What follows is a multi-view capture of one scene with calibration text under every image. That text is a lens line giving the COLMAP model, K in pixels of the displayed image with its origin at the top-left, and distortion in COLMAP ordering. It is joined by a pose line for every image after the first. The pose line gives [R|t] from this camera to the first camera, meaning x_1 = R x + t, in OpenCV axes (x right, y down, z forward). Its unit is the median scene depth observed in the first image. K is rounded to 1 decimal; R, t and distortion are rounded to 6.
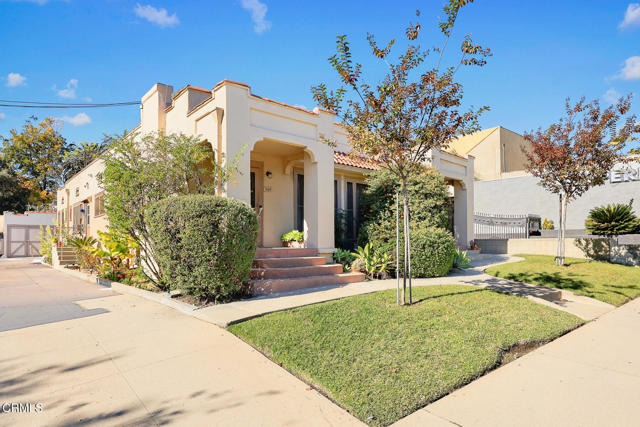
lens RADIAL K [[376.7, 0, 328.0], [0, 376.7, 233.9], [0, 0, 1]] dist [-0.000580, 0.001826]
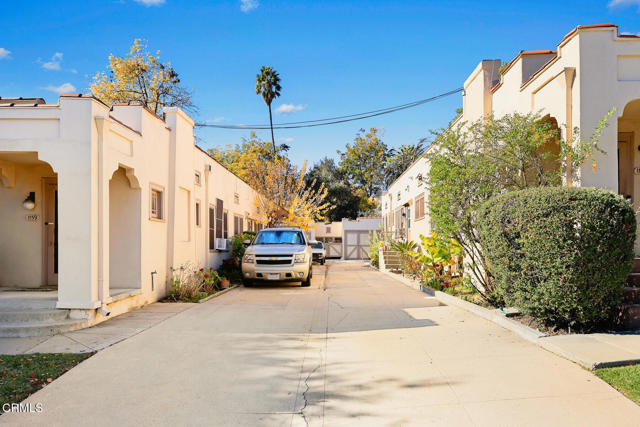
lens RADIAL K [[442.9, 0, 322.5], [0, 442.9, 231.5], [0, 0, 1]] dist [-0.003847, 0.006389]
pose [[0.729188, -0.019103, -0.684047, -0.042142], [0.011418, 0.999811, -0.015750, -0.003065], [0.684218, 0.003675, 0.729268, 0.027706]]
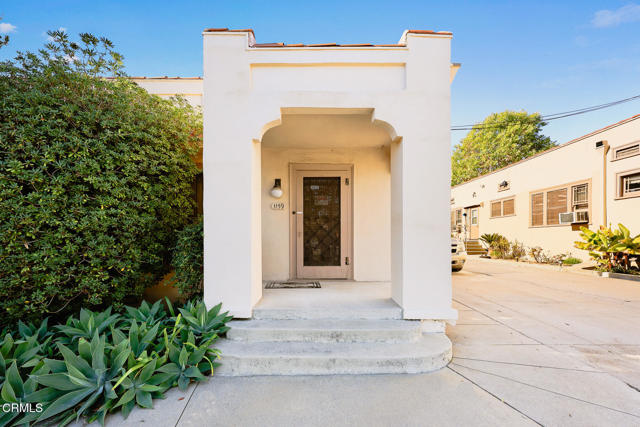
lens RADIAL K [[267.2, 0, 333.3], [0, 267.2, 236.9], [0, 0, 1]] dist [0.011600, -0.000664]
pose [[0.764162, 0.004158, -0.645011, -1.907064], [0.010394, 0.999770, 0.018759, -0.001038], [0.644941, -0.021039, 0.763943, -0.179413]]
